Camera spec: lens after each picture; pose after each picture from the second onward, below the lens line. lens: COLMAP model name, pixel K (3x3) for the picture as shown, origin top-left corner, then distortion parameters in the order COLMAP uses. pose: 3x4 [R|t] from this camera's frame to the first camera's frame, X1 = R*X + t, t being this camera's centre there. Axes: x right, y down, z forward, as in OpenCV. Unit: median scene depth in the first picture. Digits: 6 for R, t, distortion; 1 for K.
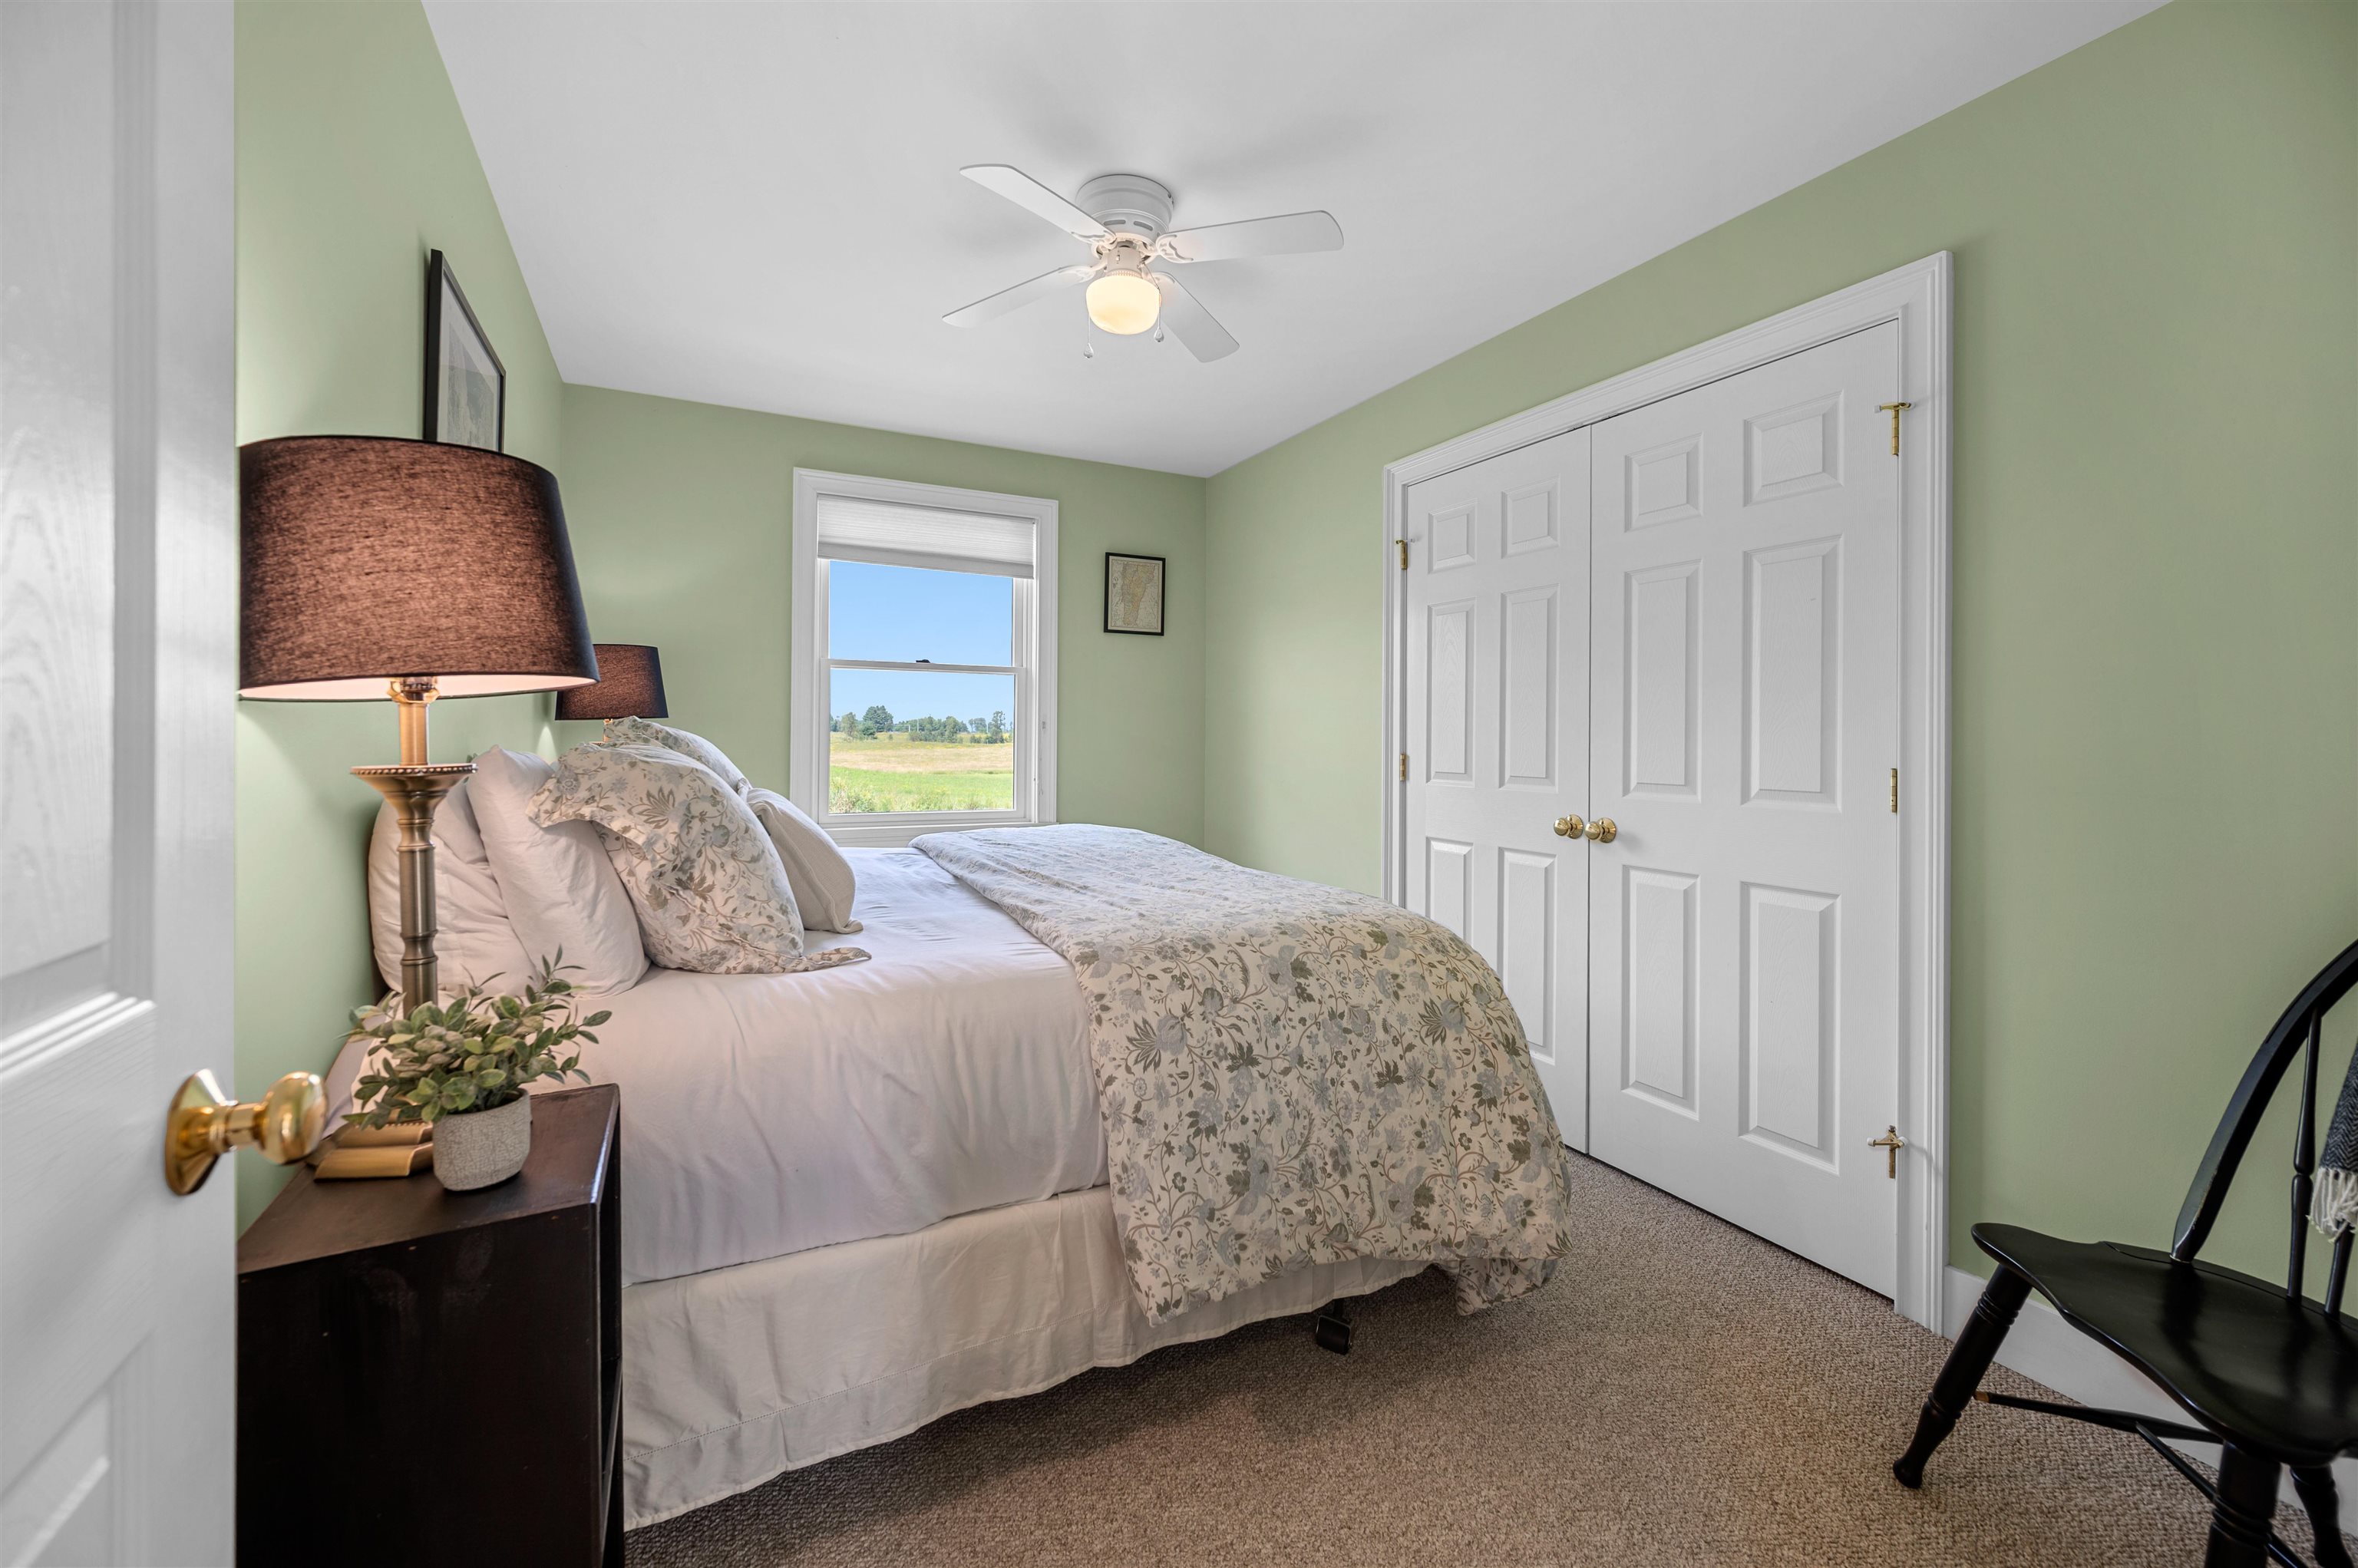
lens RADIAL K [[951.7, 0, 1179.6], [0, 951.7, 736.9], [0, 0, 1]] dist [-0.000088, -0.000082]
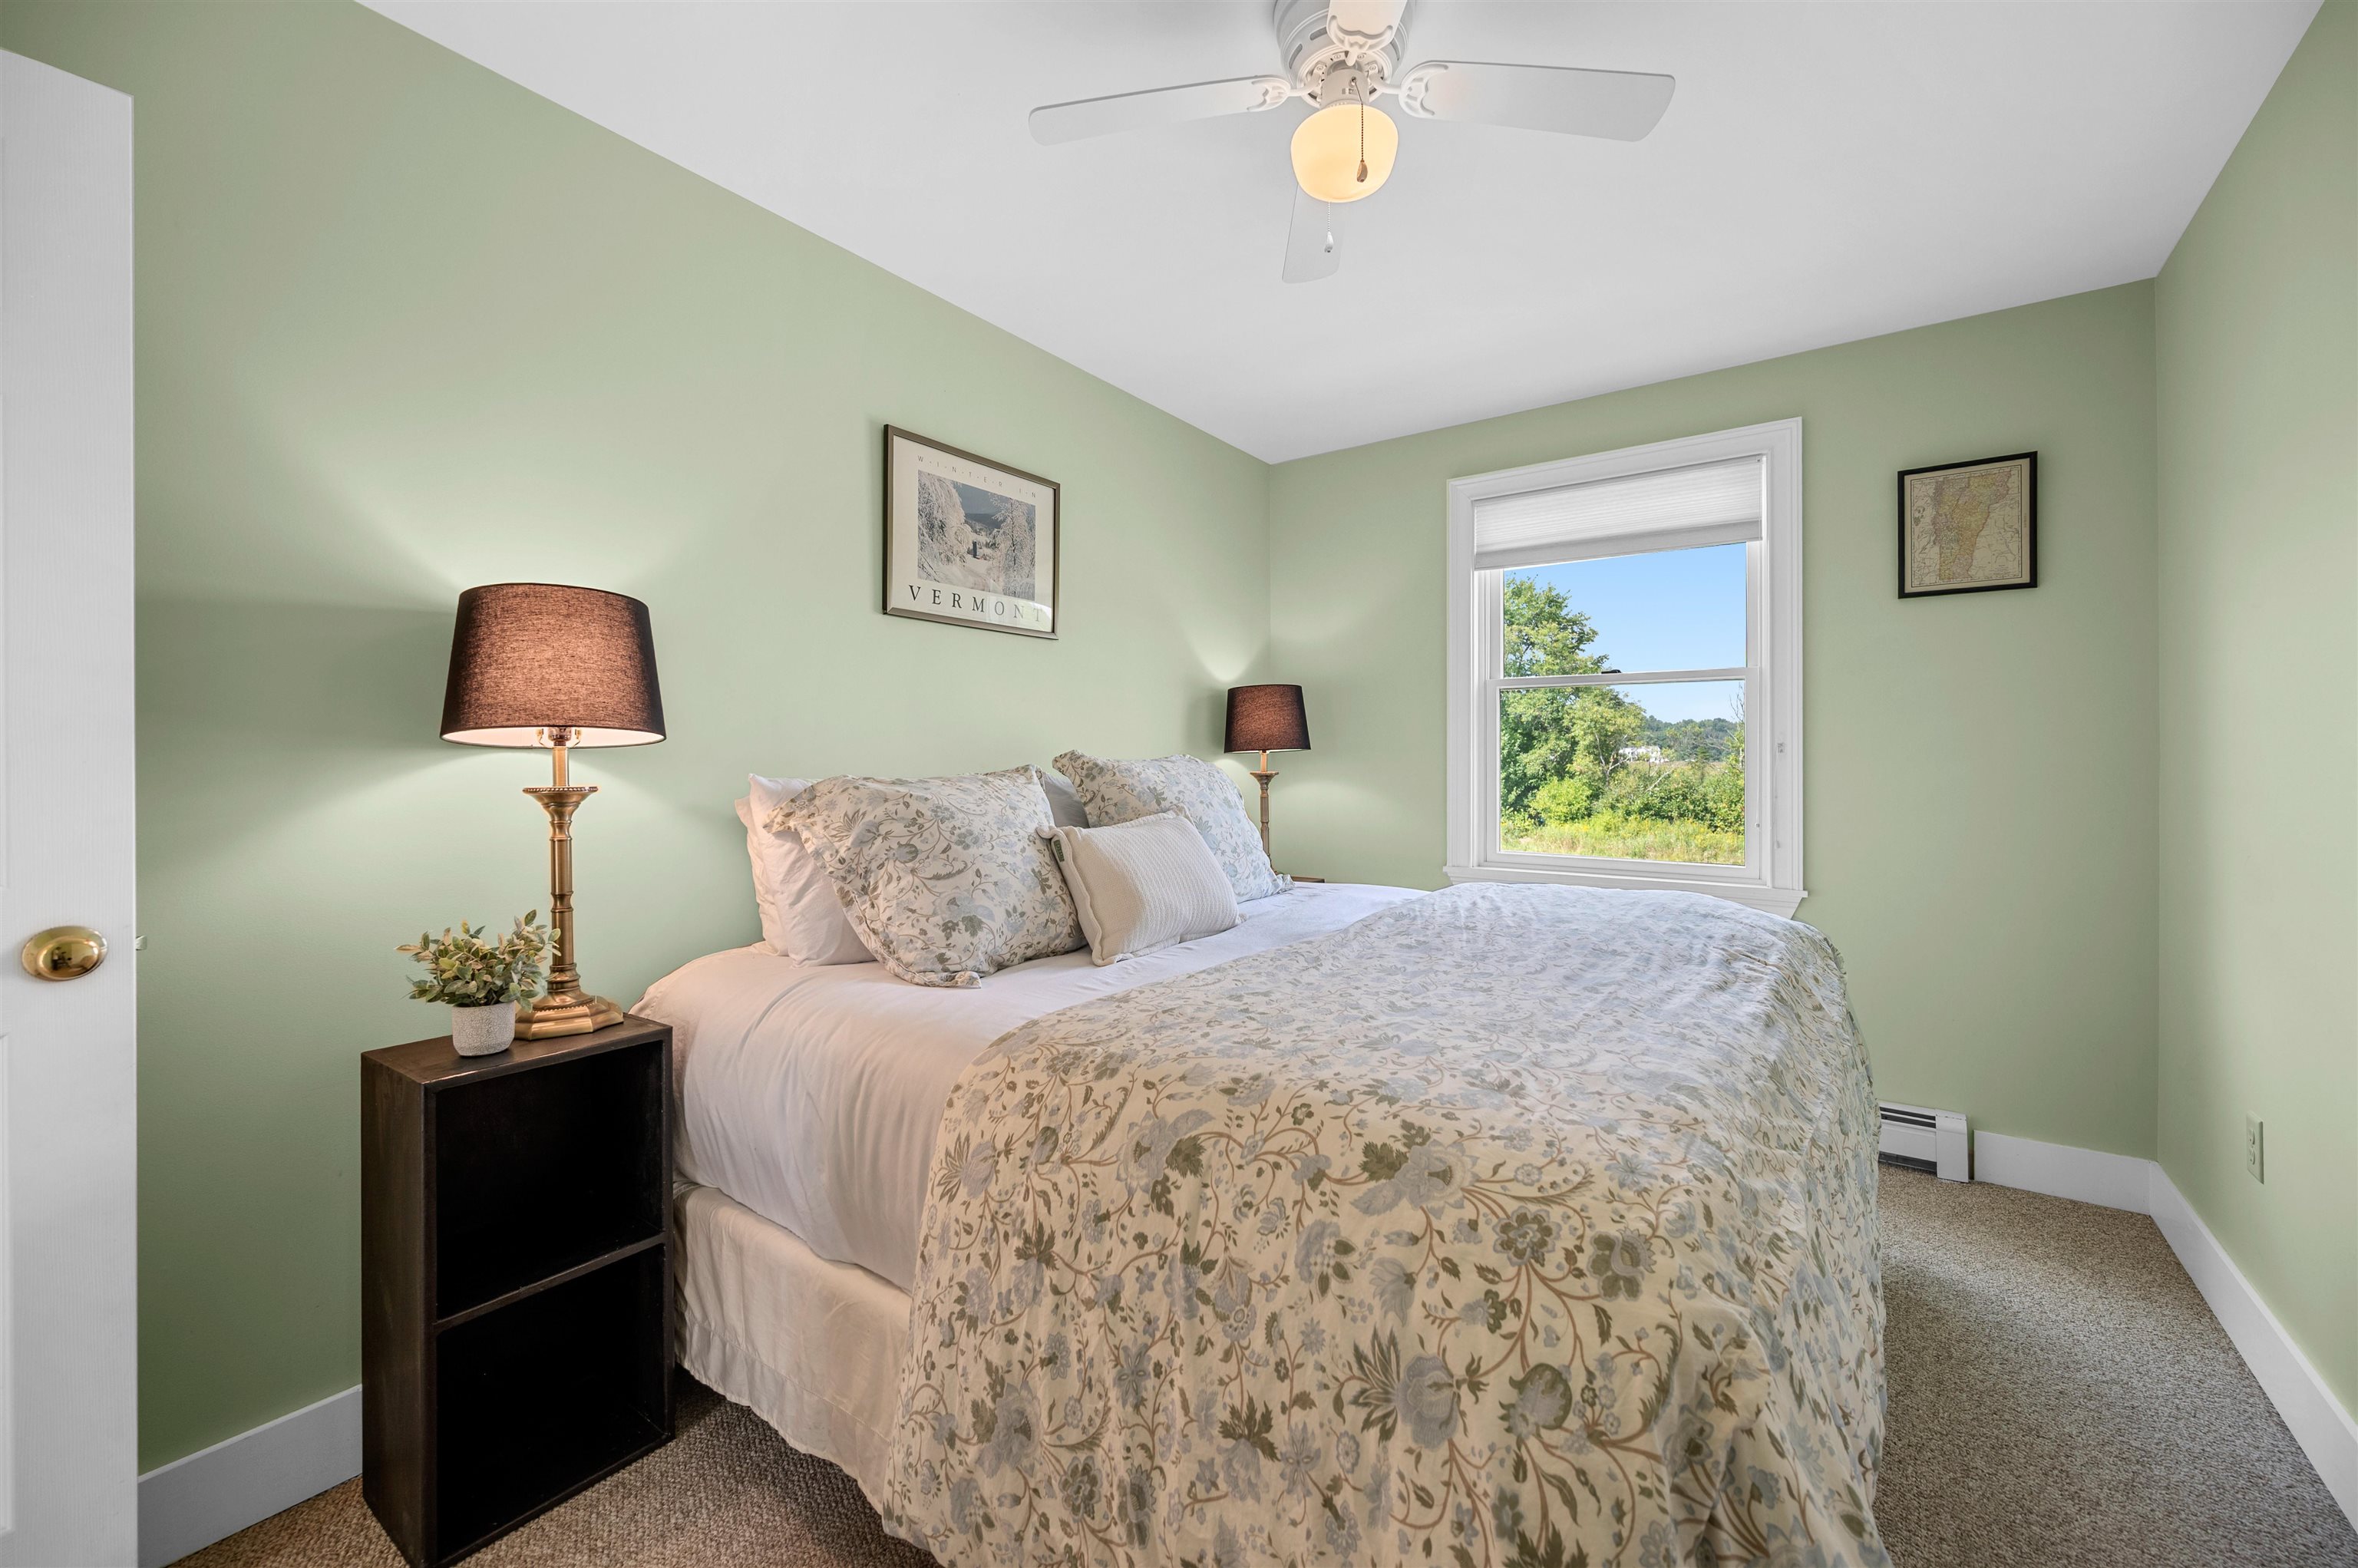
lens RADIAL K [[941.0, 0, 1183.5], [0, 941.0, 772.0], [0, 0, 1]] dist [-0.001346, -0.000188]
pose [[0.459197, -0.000162, -0.888334, 0.651010], [0.003788, 0.999991, 0.001776, 0.005164], [0.888326, -0.004181, 0.459194, 0.740105]]
